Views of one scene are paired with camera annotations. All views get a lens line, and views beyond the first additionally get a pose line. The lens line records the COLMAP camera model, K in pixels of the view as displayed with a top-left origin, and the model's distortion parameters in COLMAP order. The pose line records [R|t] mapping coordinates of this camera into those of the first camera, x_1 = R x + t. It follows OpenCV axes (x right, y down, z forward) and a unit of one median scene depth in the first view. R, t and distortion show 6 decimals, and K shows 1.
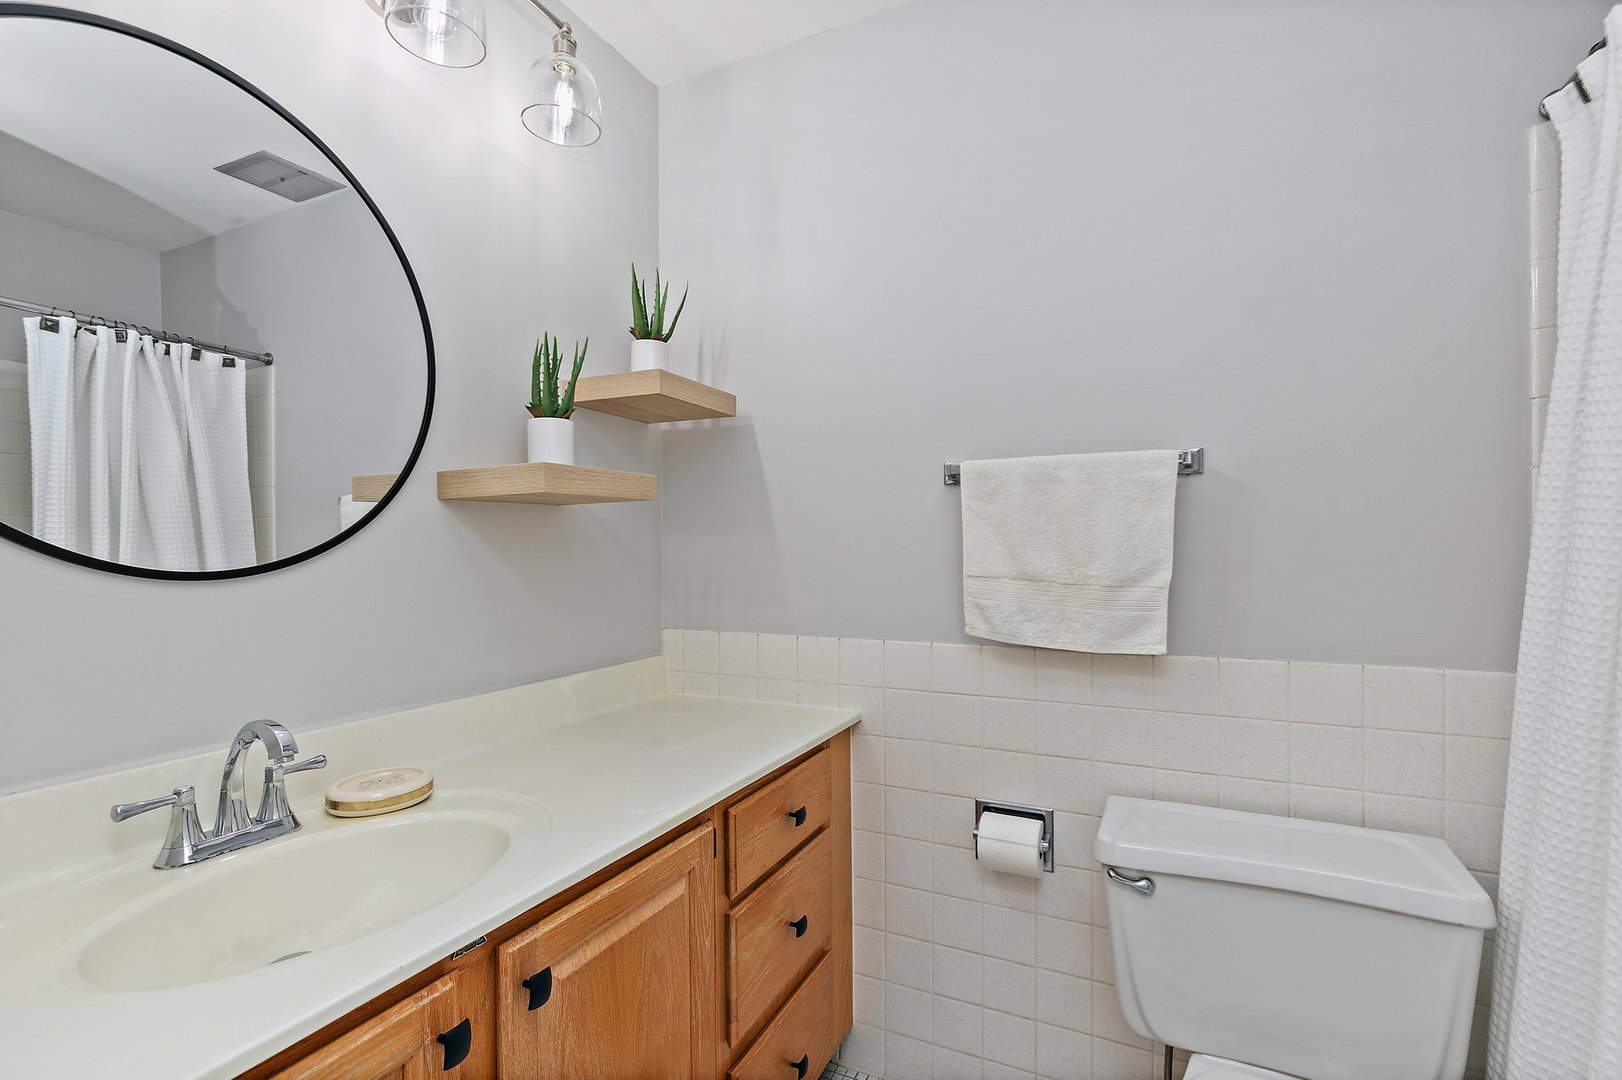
lens RADIAL K [[742.4, 0, 806.1], [0, 742.4, 556.9], [0, 0, 1]] dist [0.001480, 0.000218]
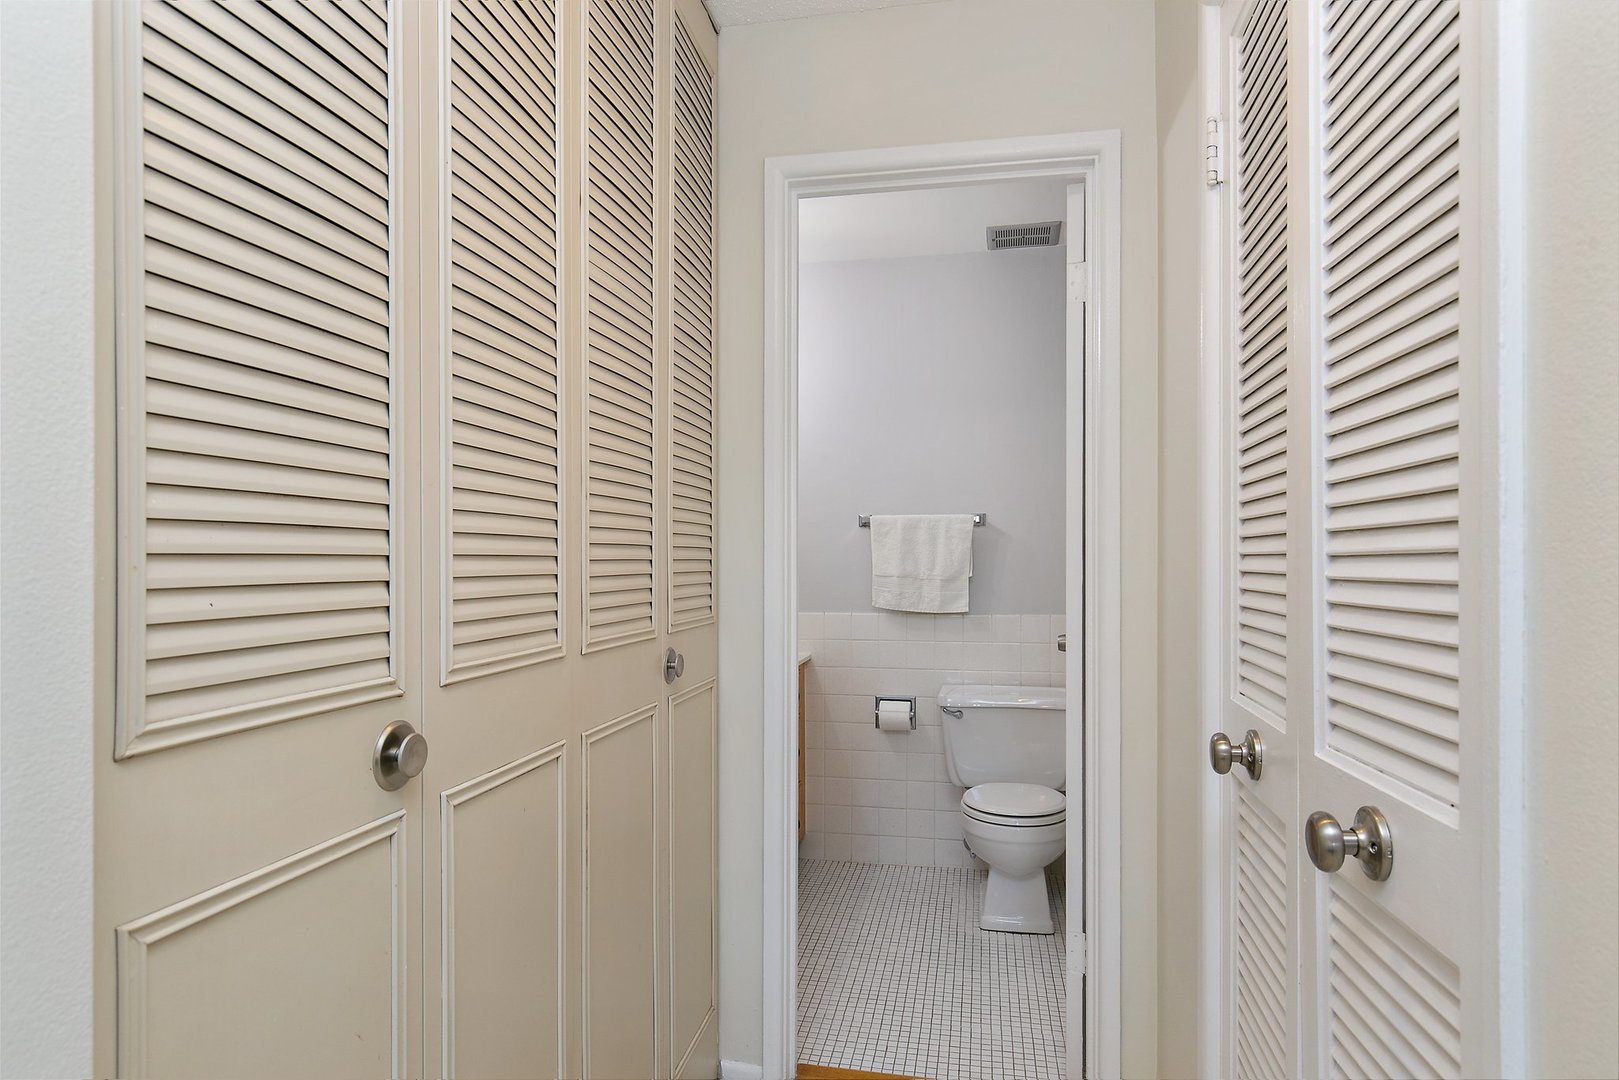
lens RADIAL K [[932.8, 0, 811.1], [0, 932.8, 546.6], [0, 0, 1]] dist [0.000050, 0.000043]
pose [[0.965362, 0.005753, 0.260850, -0.573773], [-0.002855, 0.999930, -0.011490, -0.021596], [-0.260898, 0.010347, 0.965311, -1.295290]]
